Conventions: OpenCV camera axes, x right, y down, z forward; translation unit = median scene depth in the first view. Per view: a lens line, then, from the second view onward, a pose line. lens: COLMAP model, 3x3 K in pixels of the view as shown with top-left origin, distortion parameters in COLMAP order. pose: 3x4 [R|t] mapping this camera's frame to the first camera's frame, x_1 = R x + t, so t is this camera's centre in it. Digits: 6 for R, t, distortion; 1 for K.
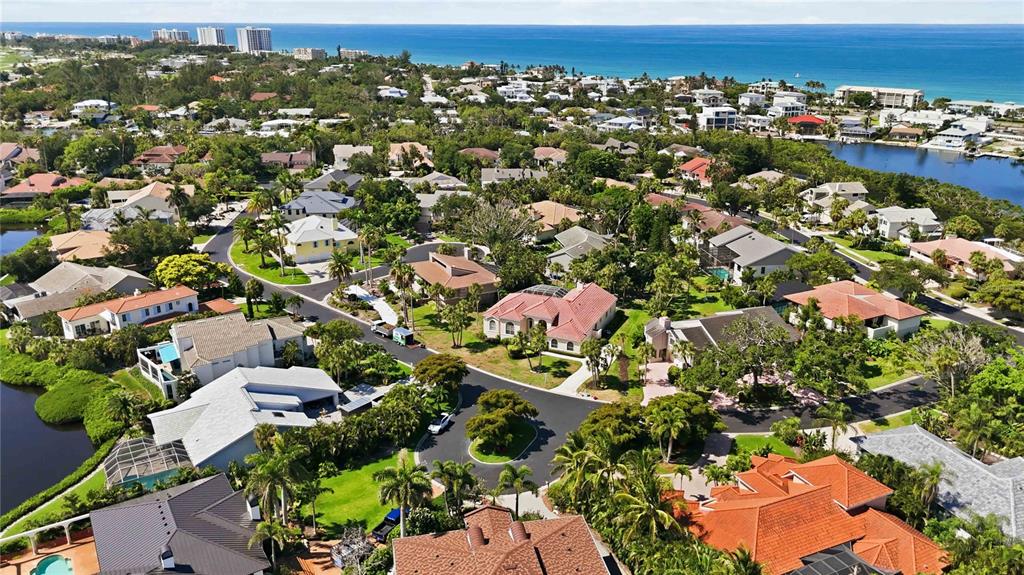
lens RADIAL K [[762.9, 0, 518.8], [0, 762.9, 288.7], [0, 0, 1]] dist [0.051458, -0.048144]
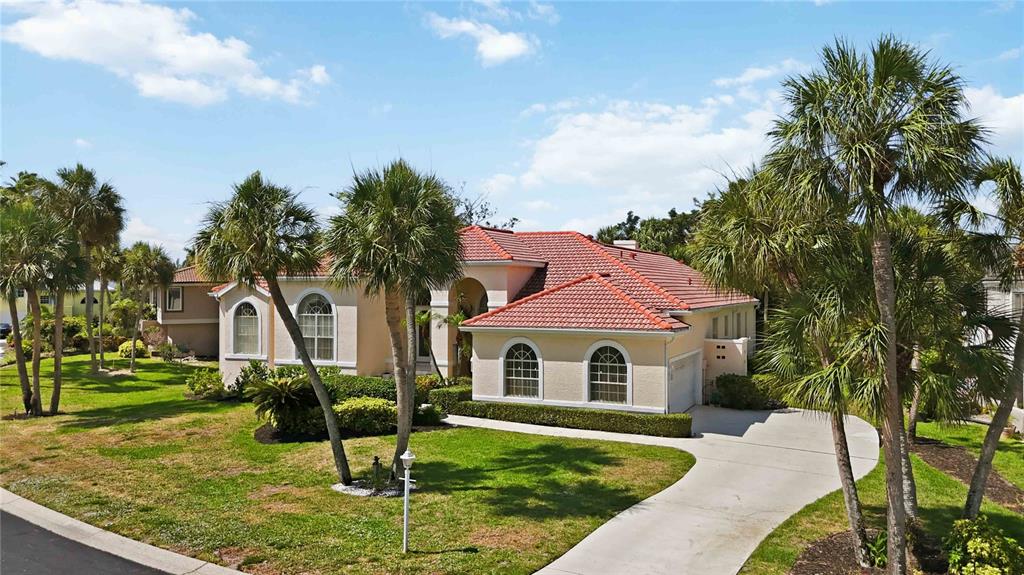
lens RADIAL K [[762.9, 0, 518.8], [0, 762.9, 288.7], [0, 0, 1]] dist [0.051458, -0.048144]
pose [[0.999957, -0.006118, -0.006999, 0.046340], [0.003406, 0.941687, -0.336474, 0.113533], [0.008650, 0.336436, 0.941667, 0.802326]]
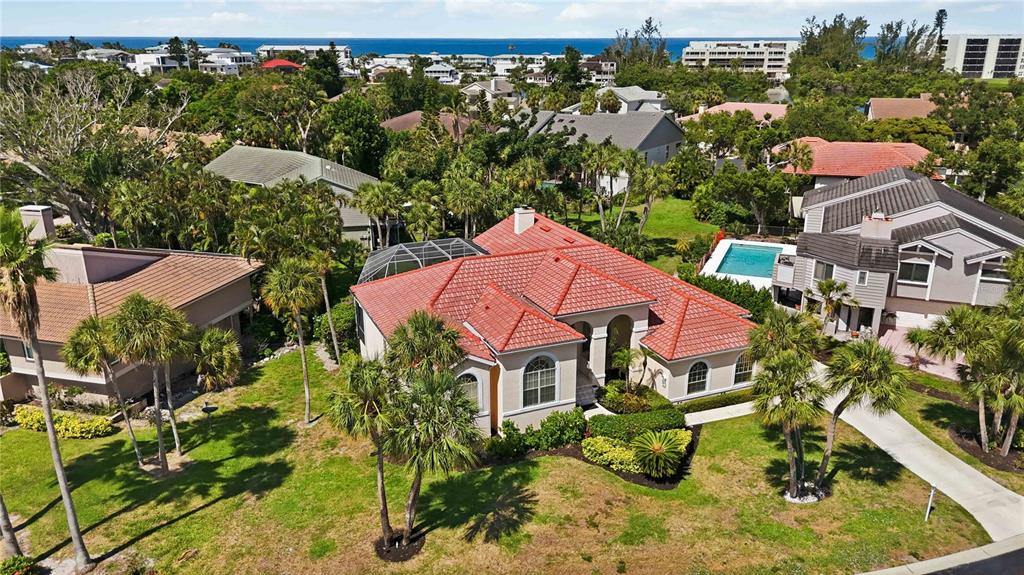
lens RADIAL K [[762.9, 0, 518.8], [0, 762.9, 288.7], [0, 0, 1]] dist [0.051458, -0.048144]
pose [[0.678922, -0.235087, 0.695556, -0.190933], [0.248257, 0.965058, 0.083854, -0.001880], [-0.690965, 0.115747, 0.713561, 0.818686]]
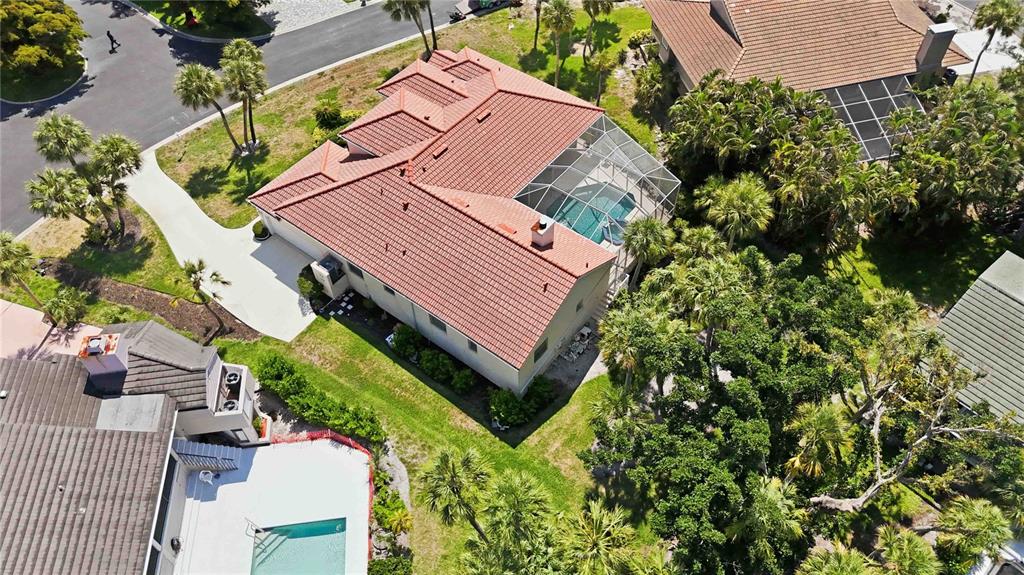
lens RADIAL K [[762.9, 0, 518.8], [0, 762.9, 288.7], [0, 0, 1]] dist [0.051458, -0.048144]
pose [[-0.248566, 0.759940, -0.600588, 0.293333], [-0.314097, 0.523304, 0.792147, -0.234572], [0.916274, 0.385543, 0.108619, 1.054416]]
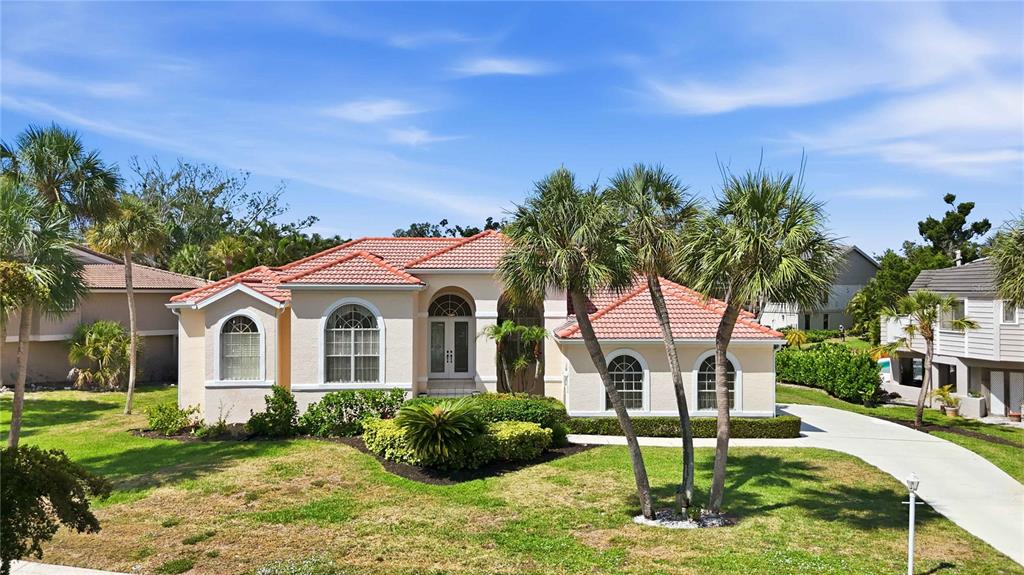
lens RADIAL K [[762.9, 0, 518.8], [0, 762.9, 288.7], [0, 0, 1]] dist [0.051458, -0.048144]
pose [[0.901493, -0.003328, 0.432780, -0.053662], [0.149788, 0.940571, -0.304779, 0.100513], [-0.406046, 0.339582, 0.848417, 0.832154]]
